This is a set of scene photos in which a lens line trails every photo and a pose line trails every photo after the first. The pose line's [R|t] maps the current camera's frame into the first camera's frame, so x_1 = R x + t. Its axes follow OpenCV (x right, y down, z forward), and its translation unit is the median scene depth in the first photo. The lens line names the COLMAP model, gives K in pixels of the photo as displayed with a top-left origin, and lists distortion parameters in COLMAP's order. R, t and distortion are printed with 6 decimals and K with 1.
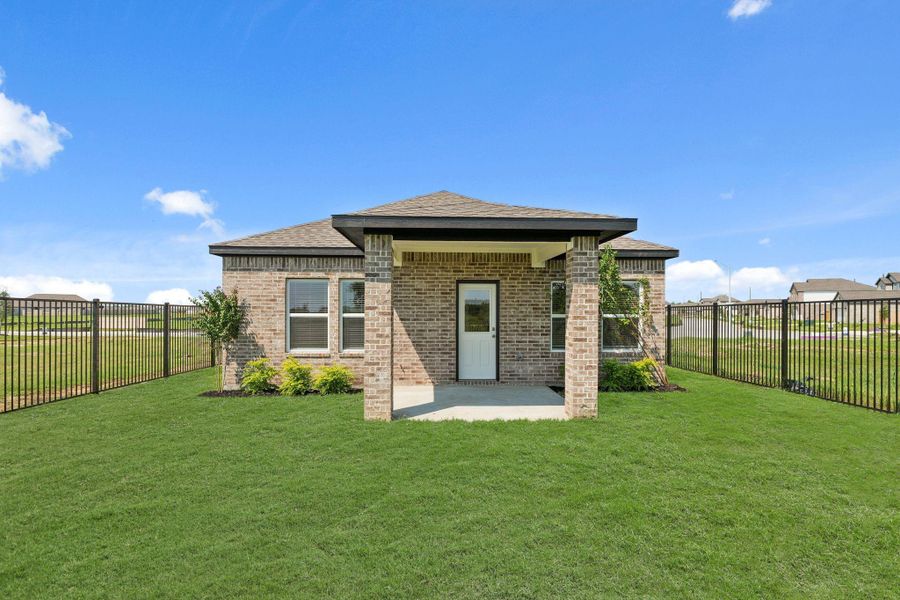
lens RADIAL K [[467.9, 0, 452.2], [0, 467.9, 315.3], [0, 0, 1]] dist [-0.000605, -0.000032]
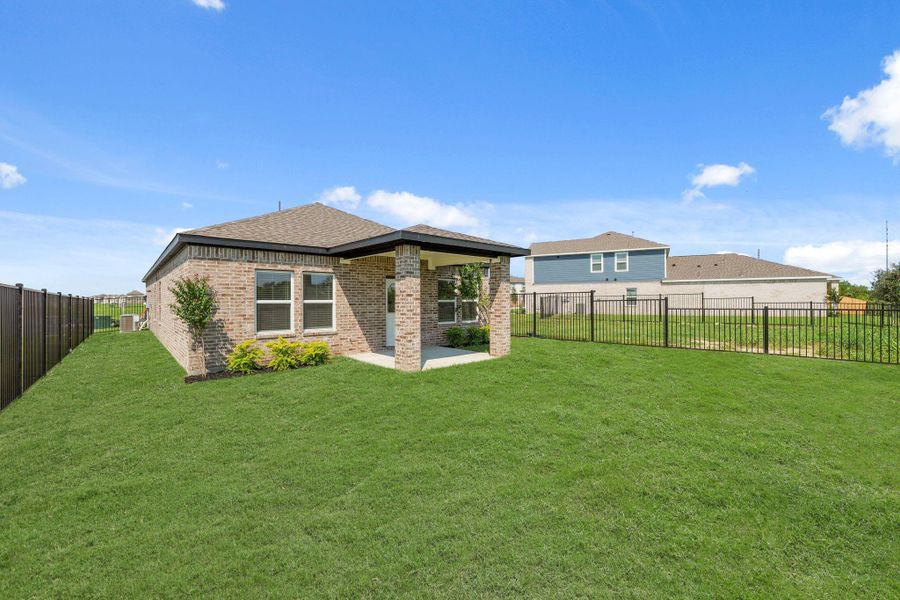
lens RADIAL K [[373.5, 0, 448.5], [0, 373.5, 304.6], [0, 0, 1]] dist [-0.000624, -0.000023]
pose [[0.772473, -0.013575, 0.634902, -0.564125], [0.010866, 0.999908, 0.008159, 0.003678], [-0.634954, 0.000596, 0.772550, 0.015141]]
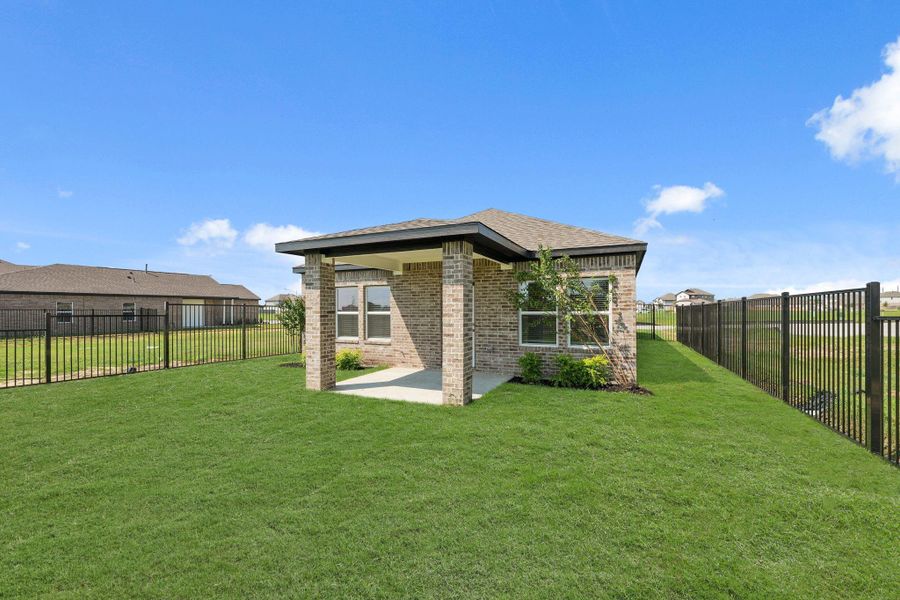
lens RADIAL K [[373.5, 0, 448.5], [0, 373.5, 304.6], [0, 0, 1]] dist [-0.000624, -0.000023]
pose [[0.887887, -0.012920, -0.459879, 0.477943], [0.004064, 0.999787, -0.020244, -0.001356], [0.460043, 0.016105, 0.887751, 0.147386]]
